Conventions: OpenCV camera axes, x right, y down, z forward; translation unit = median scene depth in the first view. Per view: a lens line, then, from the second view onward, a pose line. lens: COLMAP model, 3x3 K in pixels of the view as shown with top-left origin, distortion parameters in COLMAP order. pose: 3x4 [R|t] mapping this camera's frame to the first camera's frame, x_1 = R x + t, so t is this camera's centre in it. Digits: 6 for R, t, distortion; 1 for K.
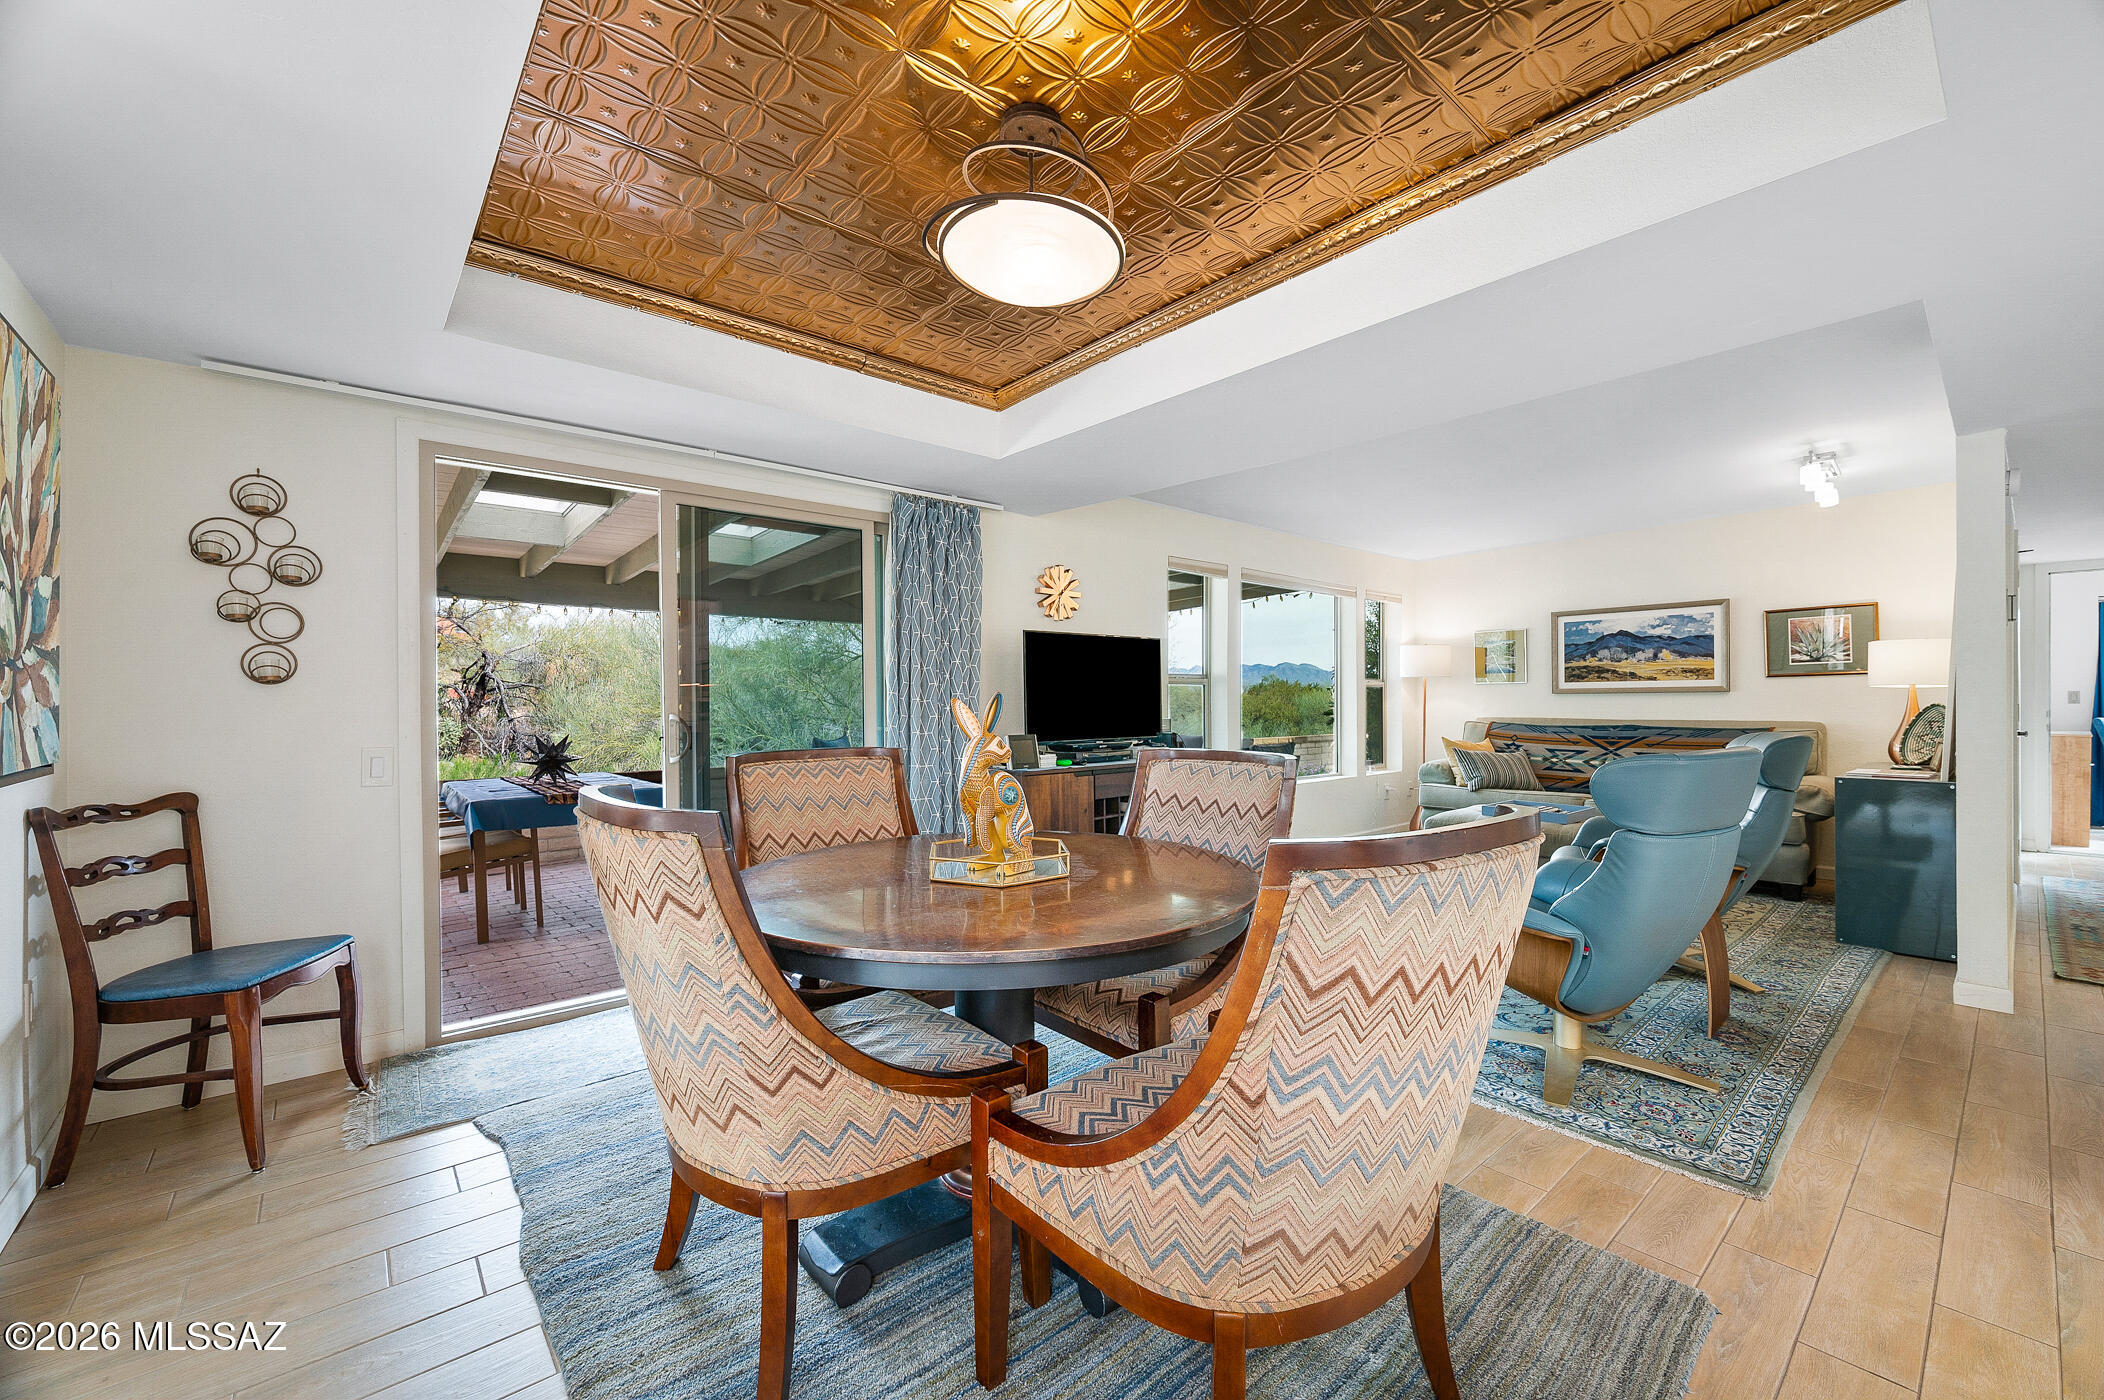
lens RADIAL K [[848.8, 0, 1083.1], [0, 848.8, 703.3], [0, 0, 1]] dist [0.001182, 0.000185]
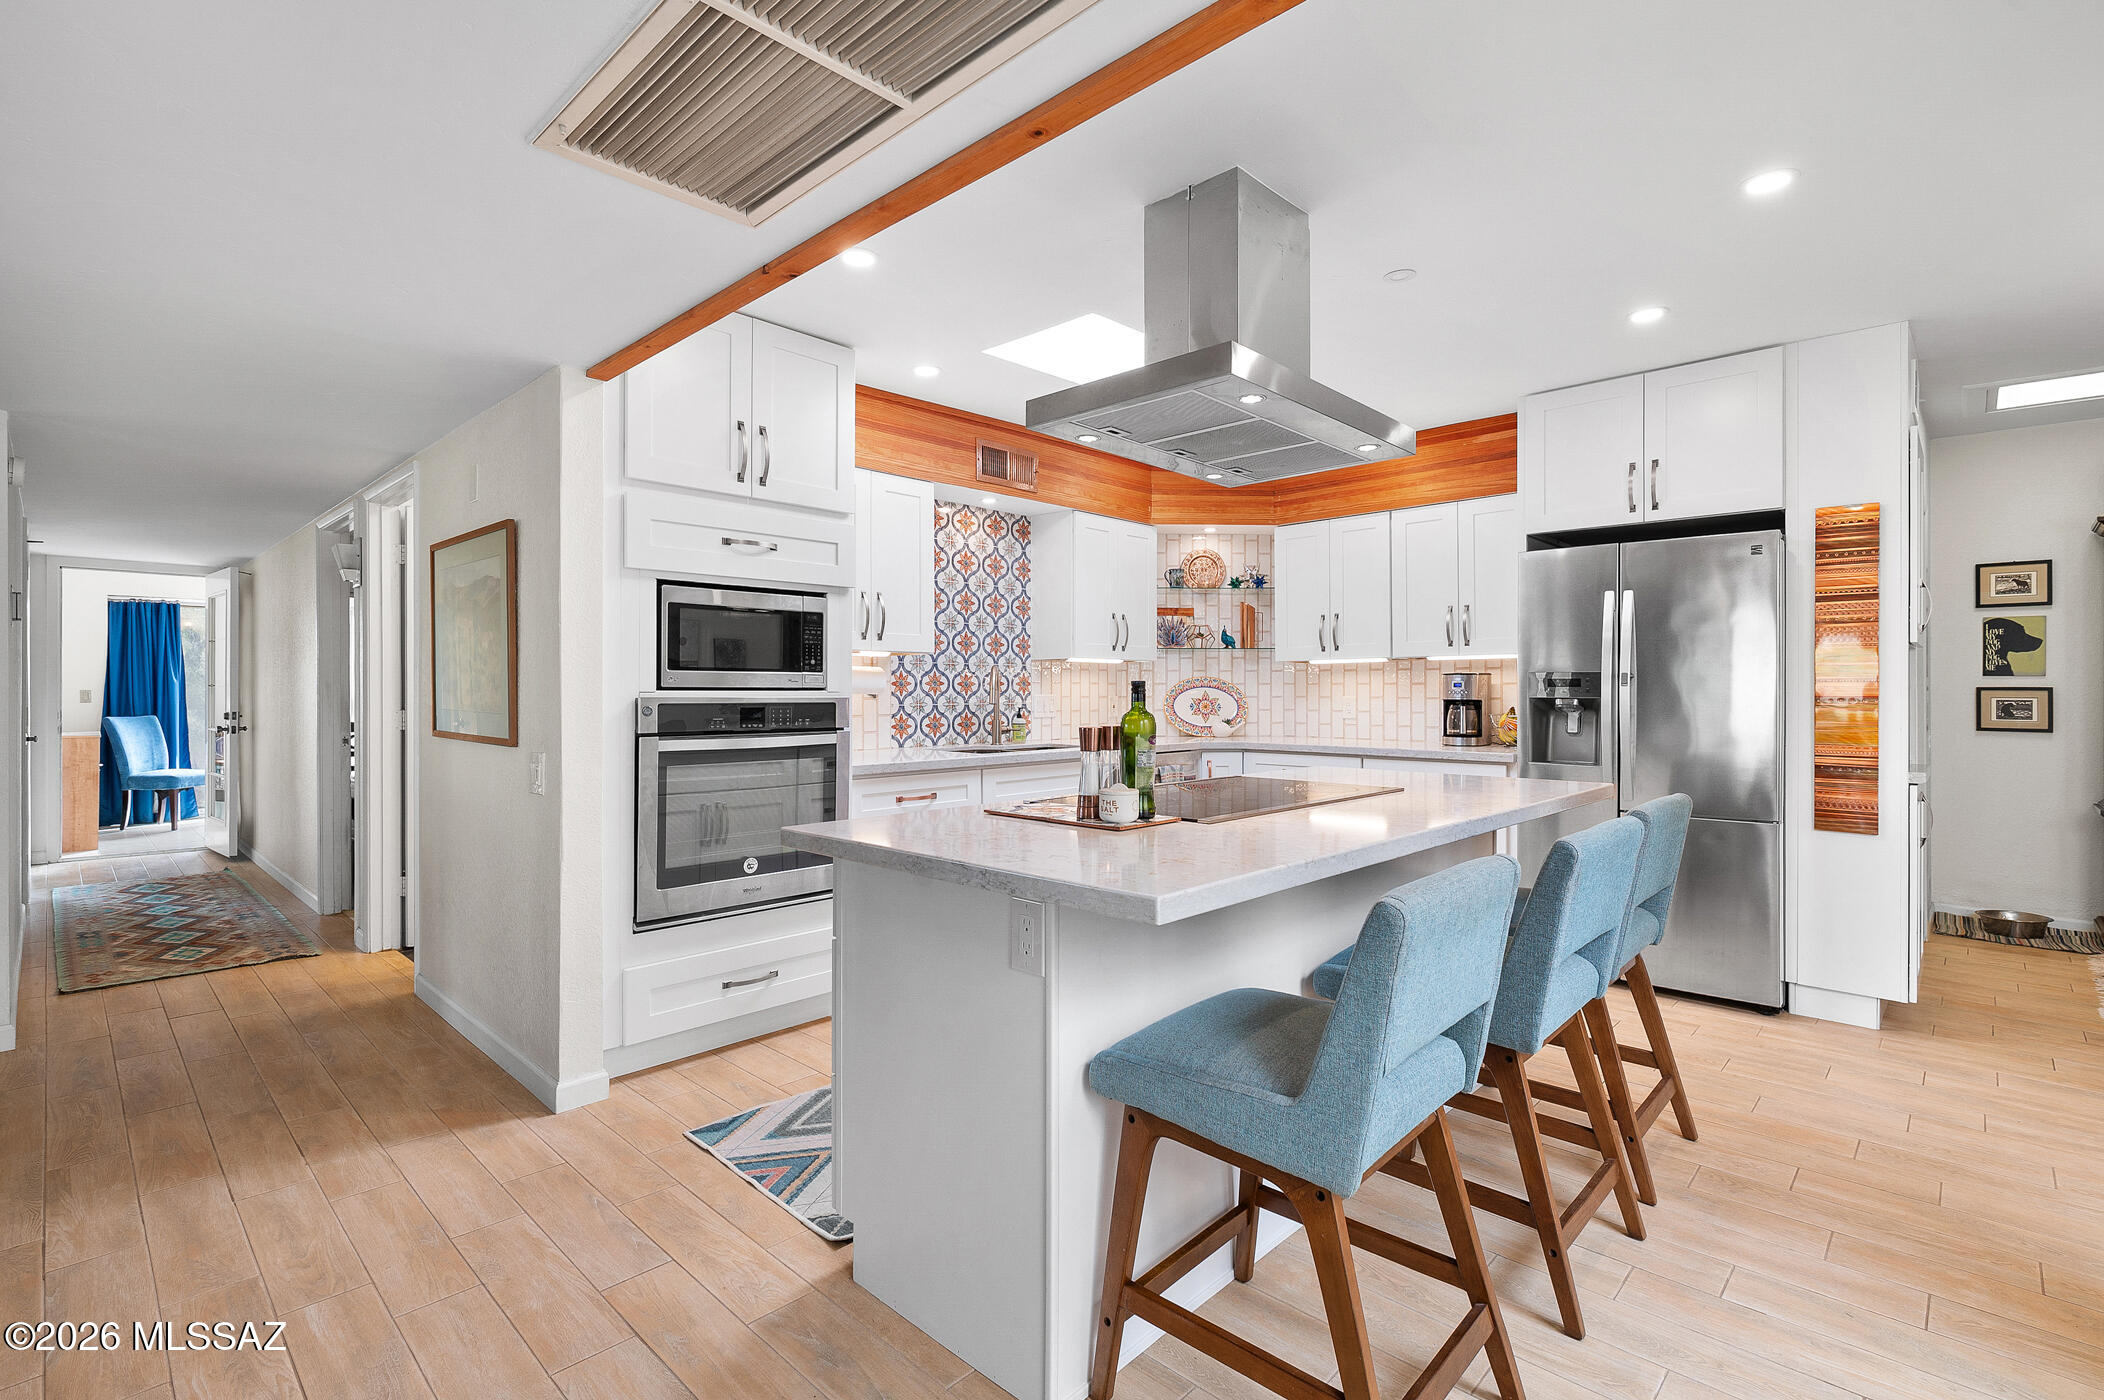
lens RADIAL K [[967.8, 0, 1047.1], [0, 967.8, 688.5], [0, 0, 1]] dist [-0.001749, 0.000669]
pose [[-0.070597, 0.006384, 0.997484, -0.022259], [0.003849, 0.999974, -0.006127, -0.010169], [-0.997497, 0.003407, -0.070620, -0.030685]]
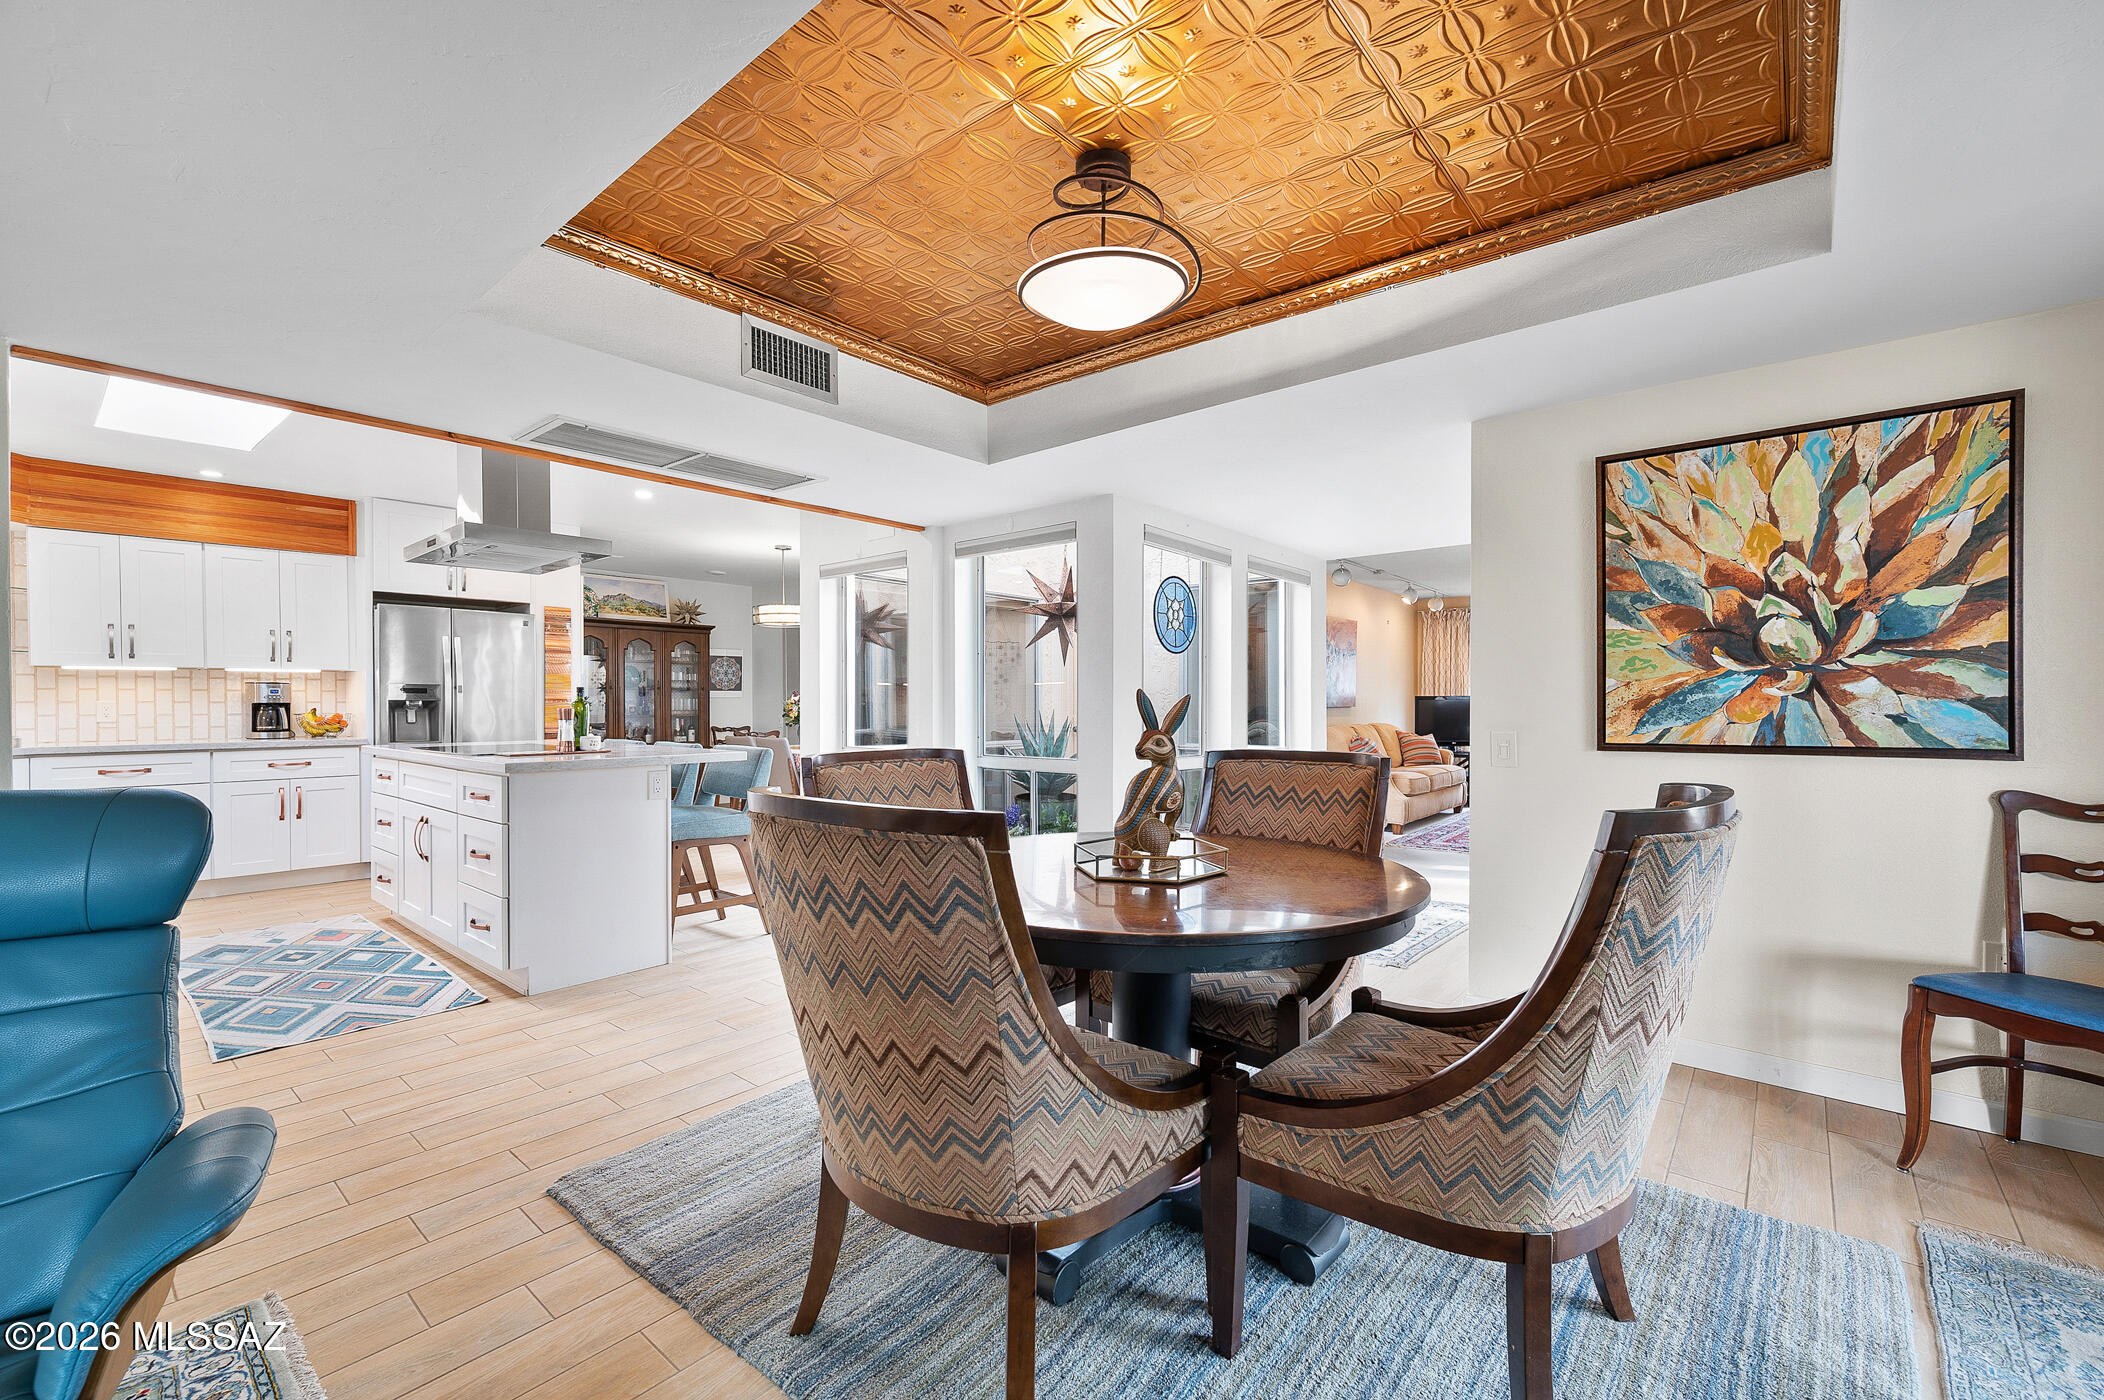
lens RADIAL K [[890.6, 0, 1085.8], [0, 890.6, 703.0], [0, 0, 1]] dist [-0.001958, 0.001076]
pose [[-0.989284, 0.007421, -0.145816, 0.055119], [0.006767, 0.999965, 0.004979, -0.001099], [0.145848, 0.003939, -0.989299, 0.866007]]
